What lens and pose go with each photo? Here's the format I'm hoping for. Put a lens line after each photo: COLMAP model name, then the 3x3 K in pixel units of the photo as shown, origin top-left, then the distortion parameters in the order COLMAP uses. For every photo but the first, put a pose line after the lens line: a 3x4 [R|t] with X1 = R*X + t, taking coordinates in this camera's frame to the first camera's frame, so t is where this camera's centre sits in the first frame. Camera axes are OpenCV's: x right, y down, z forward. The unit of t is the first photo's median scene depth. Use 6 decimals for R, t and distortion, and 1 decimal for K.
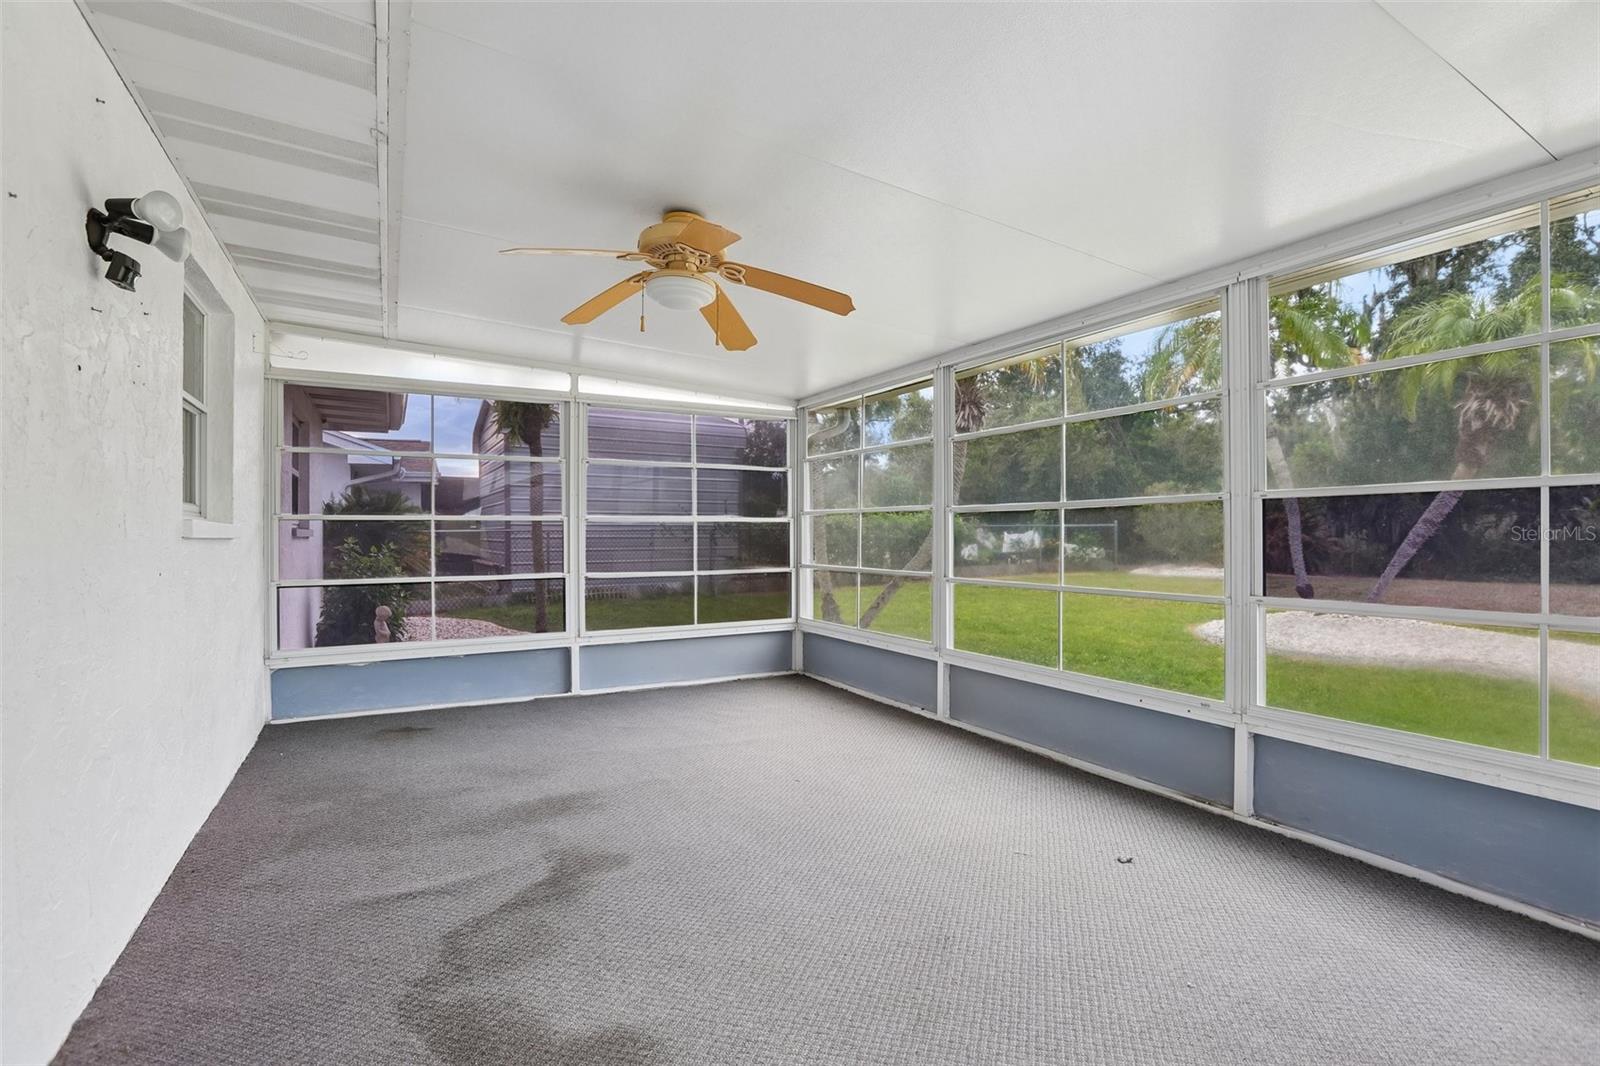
lens RADIAL K [[717.6, 0, 800.0], [0, 717.6, 533.0], [0, 0, 1]] dist [0.001173, 0.000081]
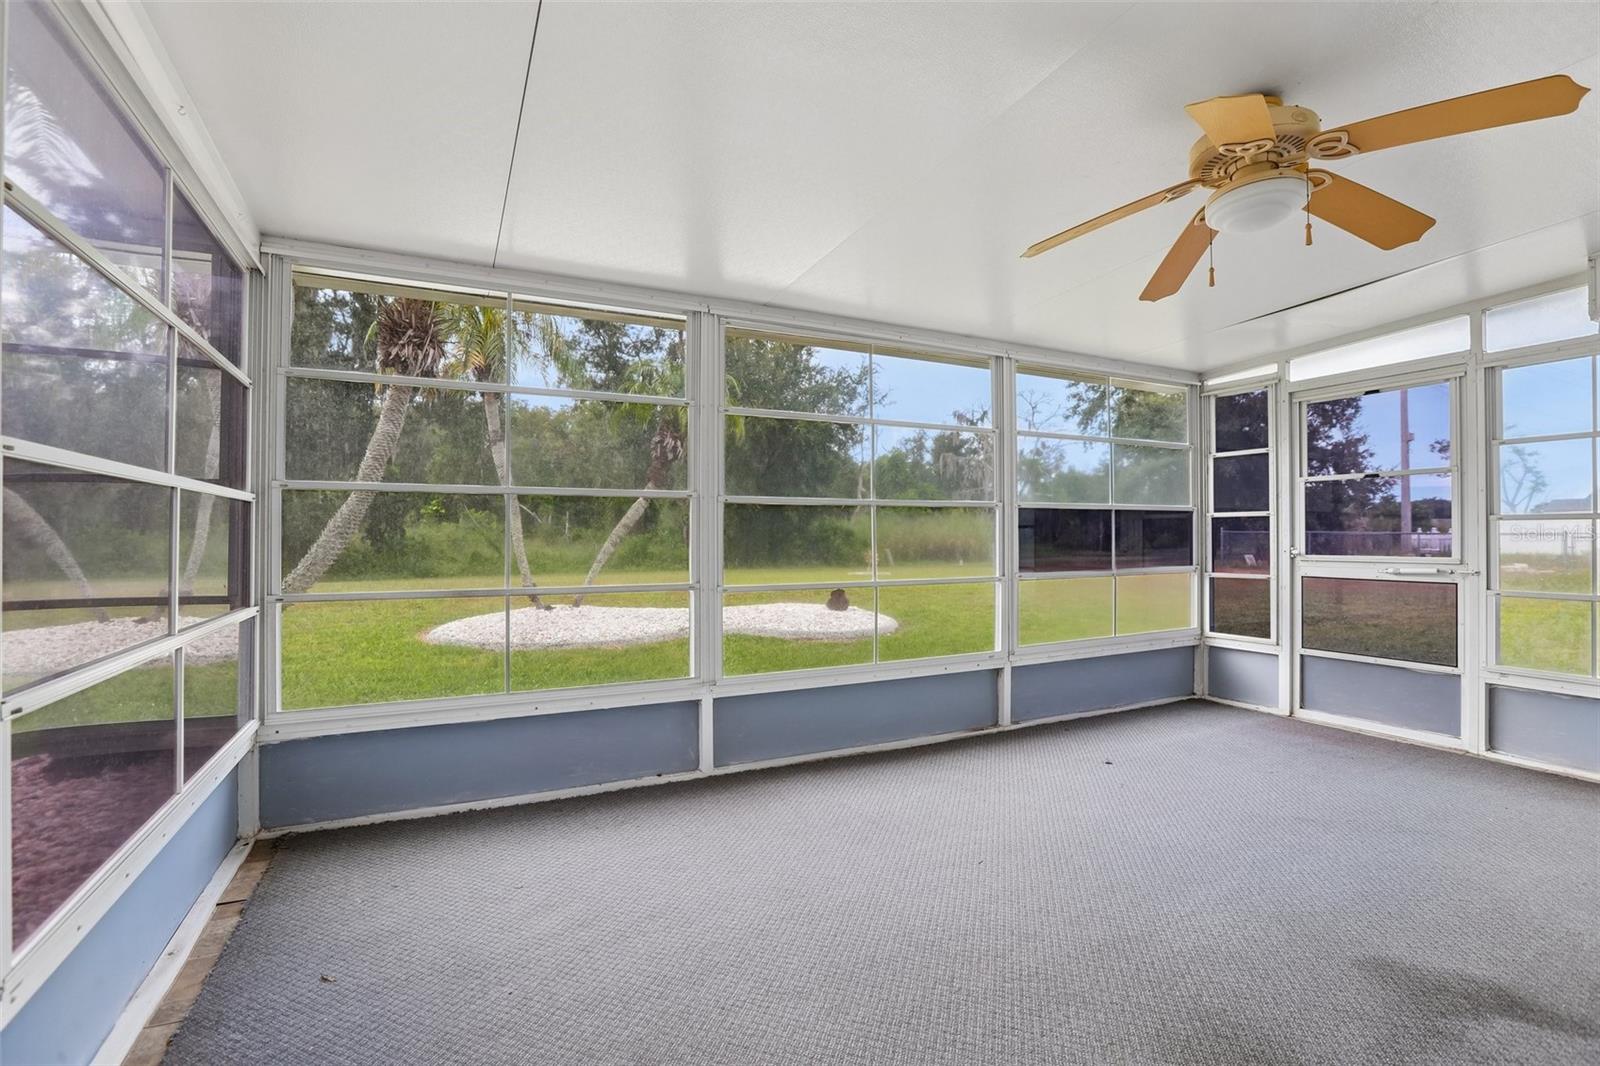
lens RADIAL K [[727.2, 0, 797.2], [0, 727.2, 534.7], [0, 0, 1]] dist [-0.061017, 0.023945]
pose [[0.081874, 0.004980, 0.996630, -0.649352], [0.001121, 0.999986, -0.005089, 0.010899], [-0.996642, 0.001534, 0.081868, 0.974541]]
